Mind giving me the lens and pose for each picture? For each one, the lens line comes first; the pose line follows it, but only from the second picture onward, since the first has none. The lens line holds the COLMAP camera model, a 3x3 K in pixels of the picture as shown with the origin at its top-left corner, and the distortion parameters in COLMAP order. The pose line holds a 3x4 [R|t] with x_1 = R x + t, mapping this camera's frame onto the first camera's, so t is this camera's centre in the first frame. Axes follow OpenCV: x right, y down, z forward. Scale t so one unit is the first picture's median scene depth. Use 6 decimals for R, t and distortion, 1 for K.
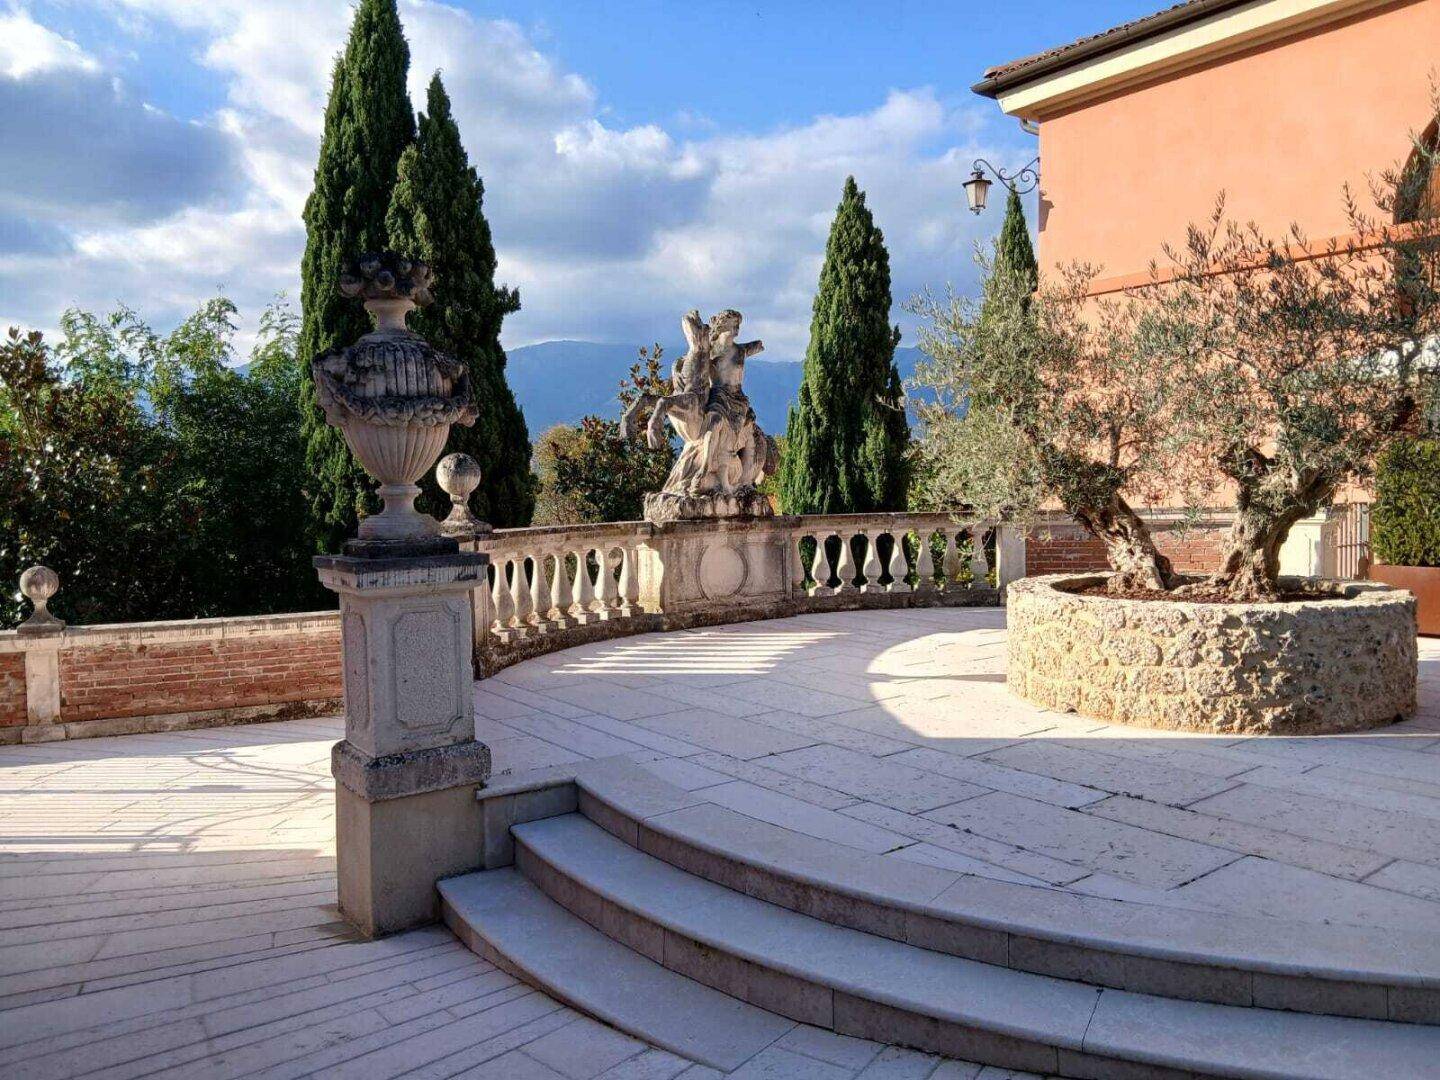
lens RADIAL K [[1096.0, 0, 727.3], [0, 1096.0, 539.7], [0, 0, 1]] dist [0.125407, -0.196660]
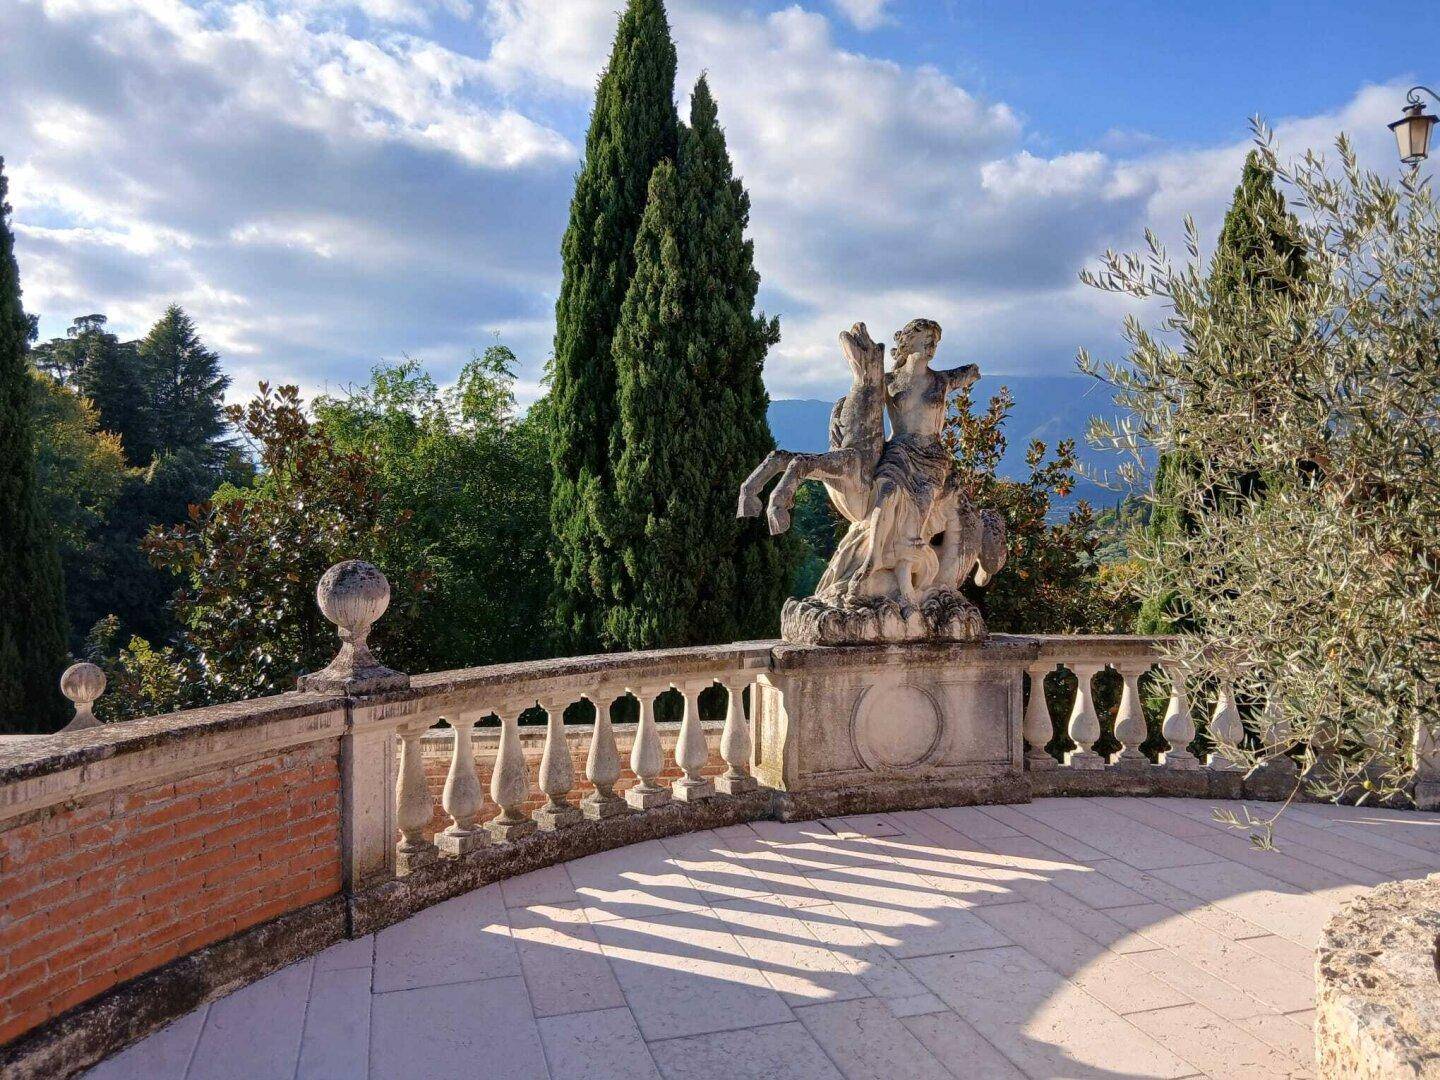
lens RADIAL K [[1096.0, 0, 727.3], [0, 1096.0, 539.7], [0, 0, 1]] dist [0.125407, -0.196660]
pose [[0.931226, 0.020264, -0.363879, 0.124052], [-0.032154, 0.999128, -0.026647, -0.054408], [0.363021, 0.036514, 0.931065, 0.333766]]
